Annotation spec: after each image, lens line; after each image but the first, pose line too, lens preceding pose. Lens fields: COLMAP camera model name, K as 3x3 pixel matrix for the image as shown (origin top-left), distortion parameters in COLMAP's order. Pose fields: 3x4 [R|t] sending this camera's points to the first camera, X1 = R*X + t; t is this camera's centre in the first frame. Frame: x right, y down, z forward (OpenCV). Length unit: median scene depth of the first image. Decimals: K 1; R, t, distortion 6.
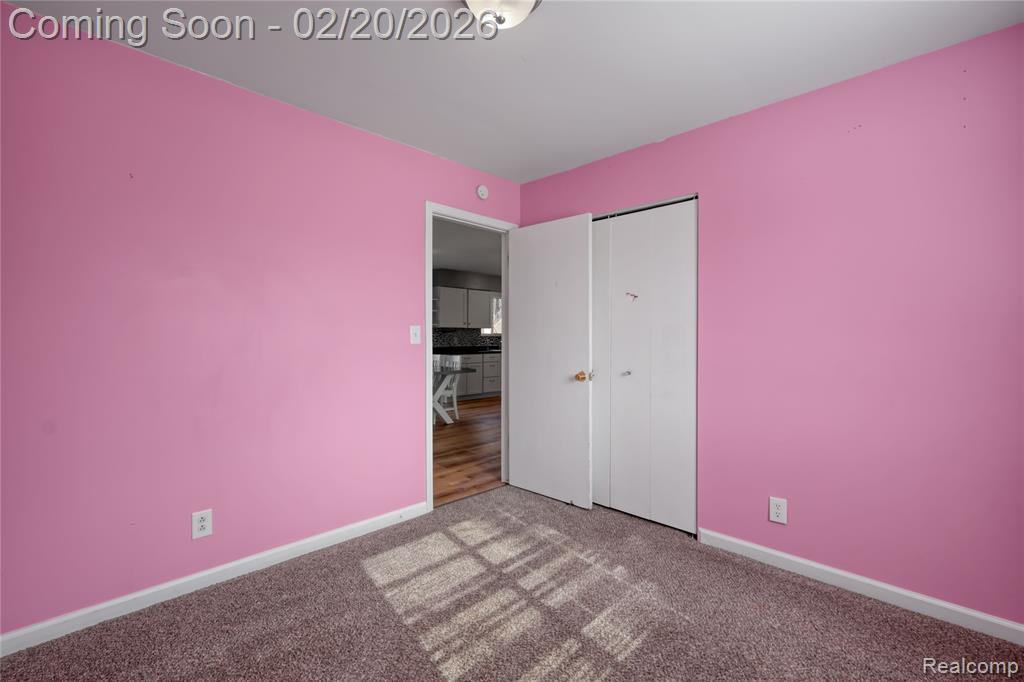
lens RADIAL K [[443.9, 0, 511.7], [0, 443.9, 337.6], [0, 0, 1]] dist [-0.000518, 0.000221]
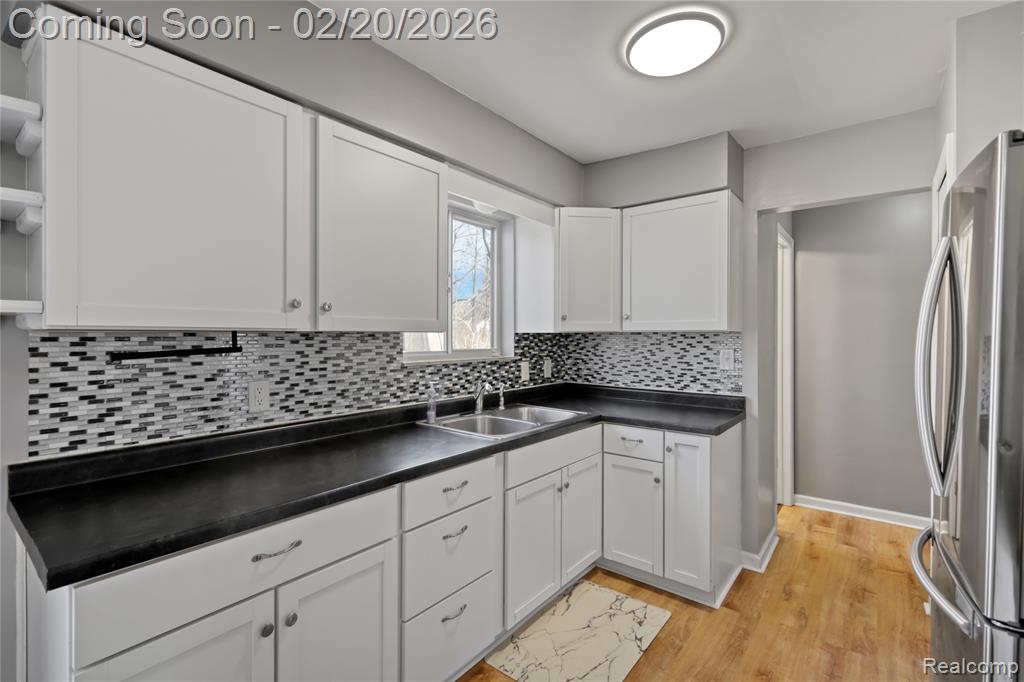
lens RADIAL K [[461.4, 0, 515.7], [0, 461.4, 337.5], [0, 0, 1]] dist [0.006896, -0.000810]
pose [[0.993792, 0.001120, 0.111246, -0.036327], [-0.000469, 0.999983, -0.005881, -0.016681], [-0.111250, 0.005792, 0.993776, 0.749824]]
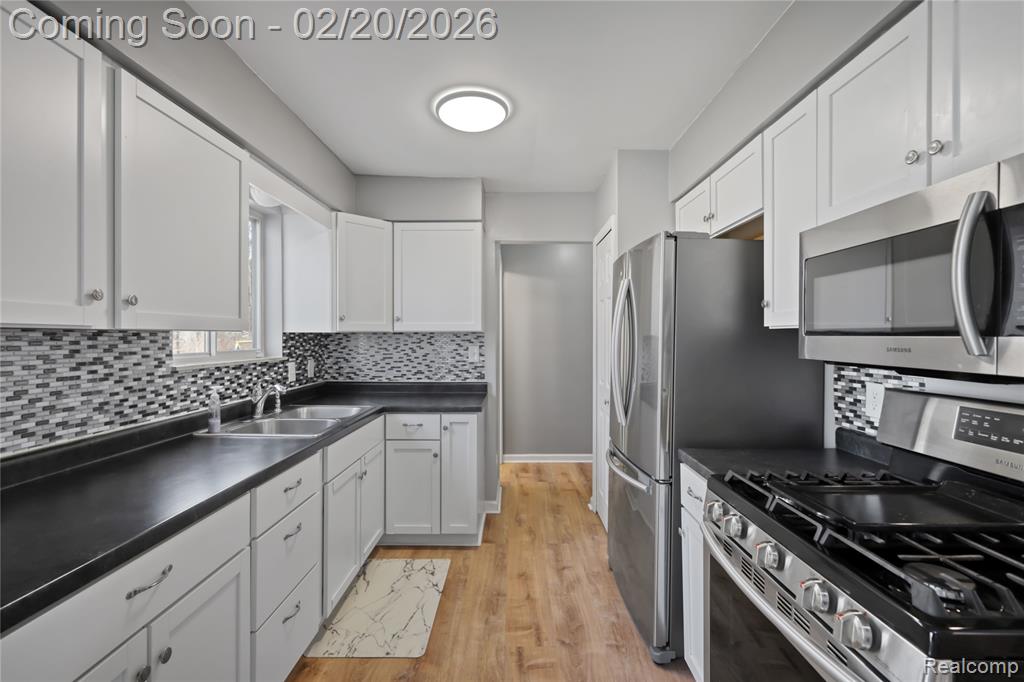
lens RADIAL K [[443.9, 0, 512.7], [0, 443.9, 337.8], [0, 0, 1]] dist [-0.000518, 0.000221]
pose [[0.717236, -0.002299, 0.696827, -0.099498], [0.006946, 0.999968, -0.003850, -0.015988], [-0.696796, 0.007601, 0.717229, 0.747142]]
